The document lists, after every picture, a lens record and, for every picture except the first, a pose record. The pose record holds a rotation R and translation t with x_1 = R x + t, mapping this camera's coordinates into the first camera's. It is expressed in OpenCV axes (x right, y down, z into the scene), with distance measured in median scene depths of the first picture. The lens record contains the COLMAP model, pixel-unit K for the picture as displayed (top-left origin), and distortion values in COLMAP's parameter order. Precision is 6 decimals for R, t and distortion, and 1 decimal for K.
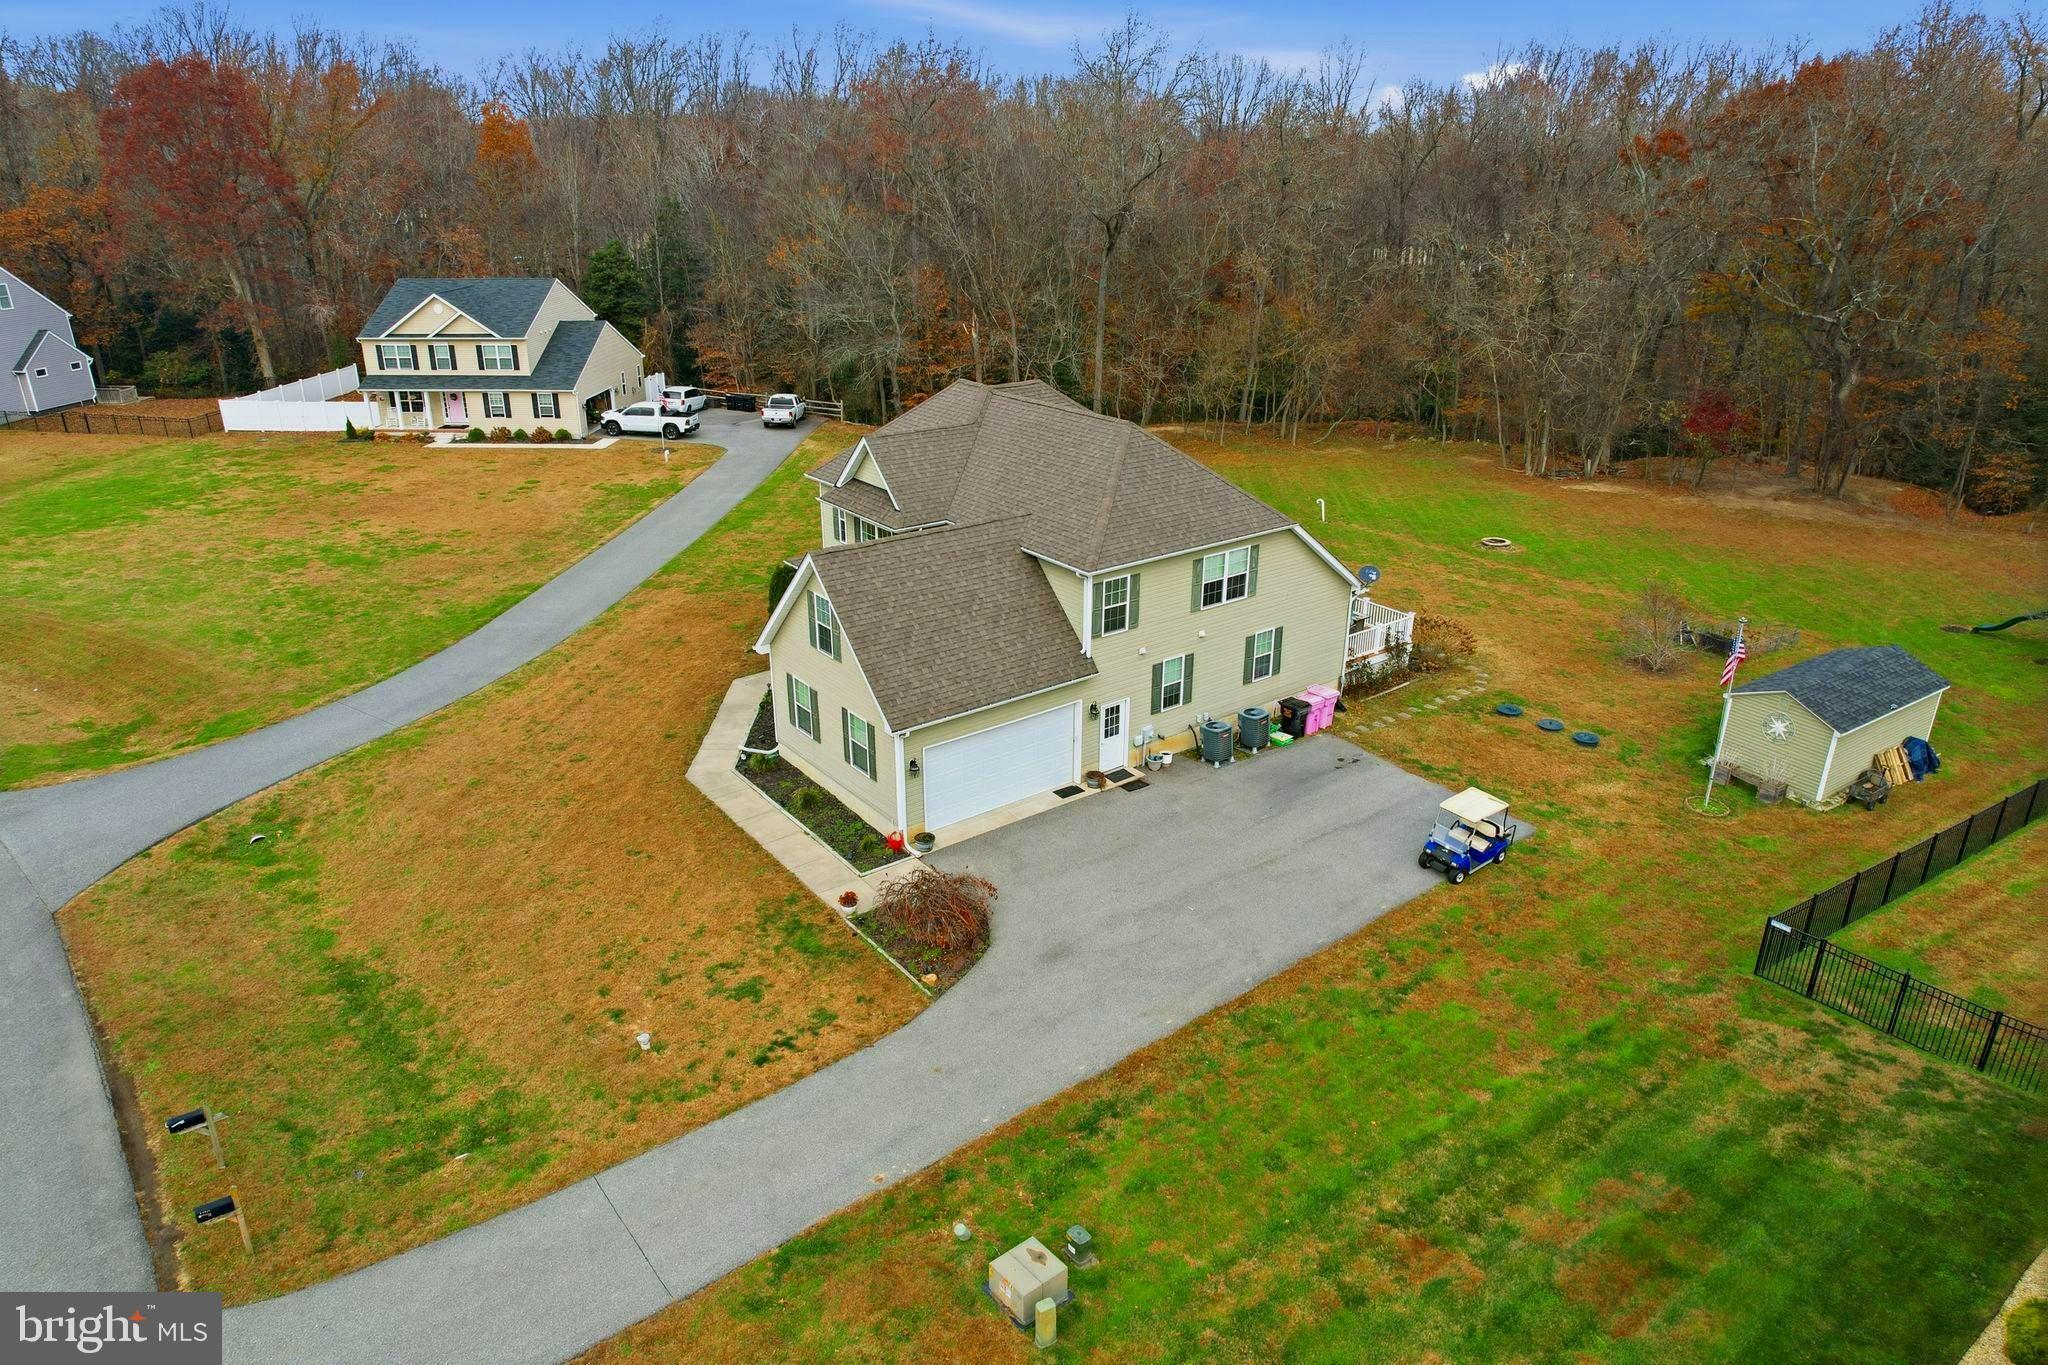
lens RADIAL K [[1270.4, 0, 1022.2], [0, 1270.4, 676.1], [0, 0, 1]] dist [-0.004690, 0.003731]
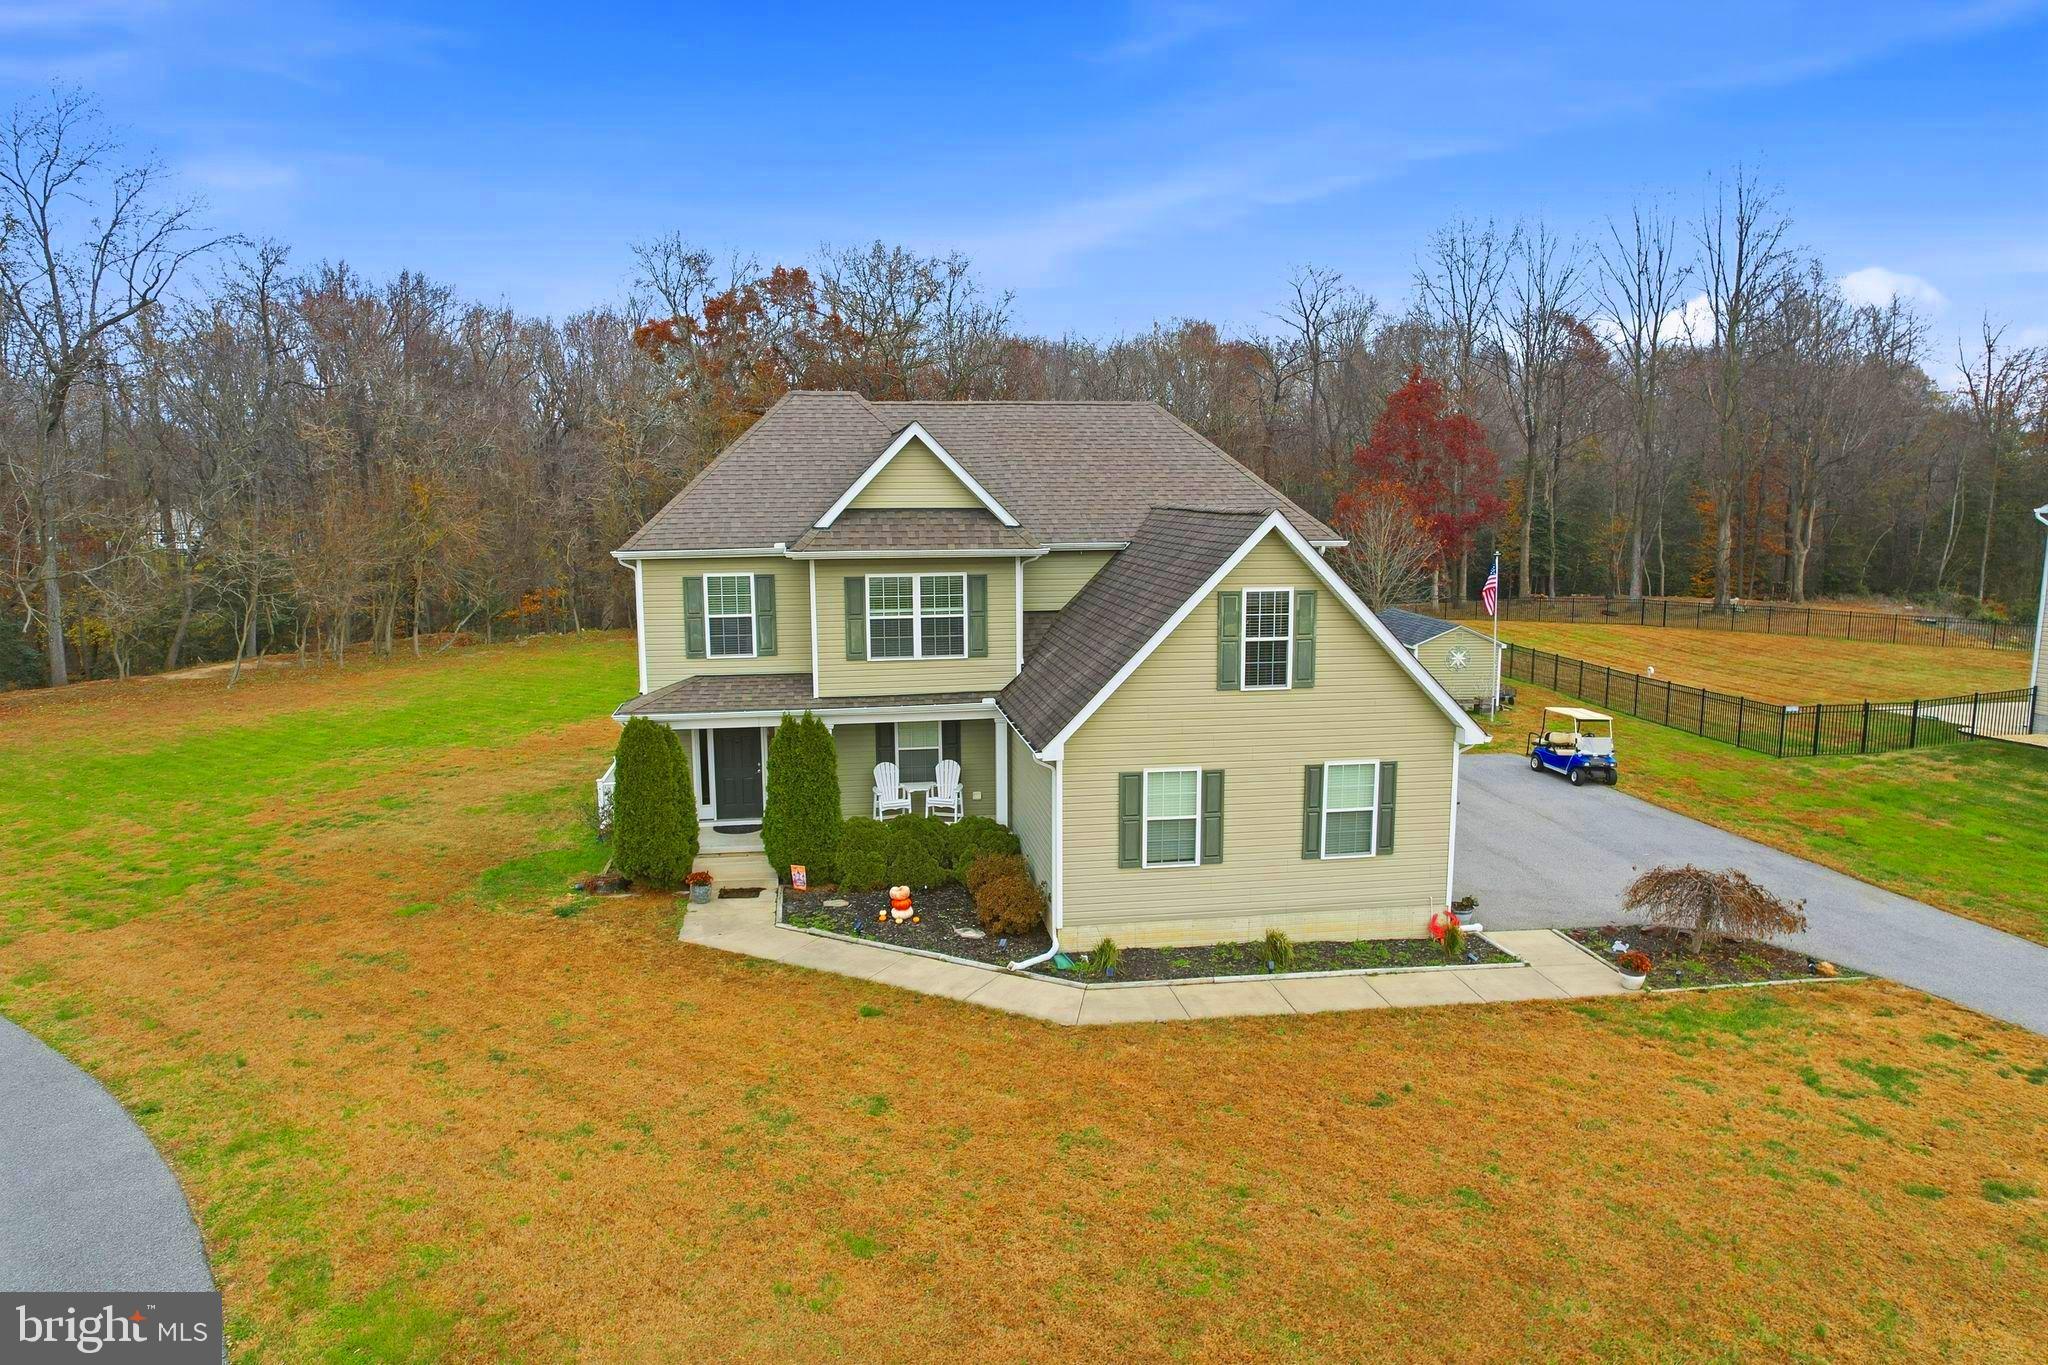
lens RADIAL K [[1270.4, 0, 1028.5], [0, 1270.4, 687.7], [0, 0, 1]] dist [-0.004690, 0.003731]
pose [[0.475323, -0.139271, 0.868718, -0.687174], [0.336191, 0.941213, -0.033056, -0.032760], [-0.813046, 0.307768, 0.494202, 0.739300]]
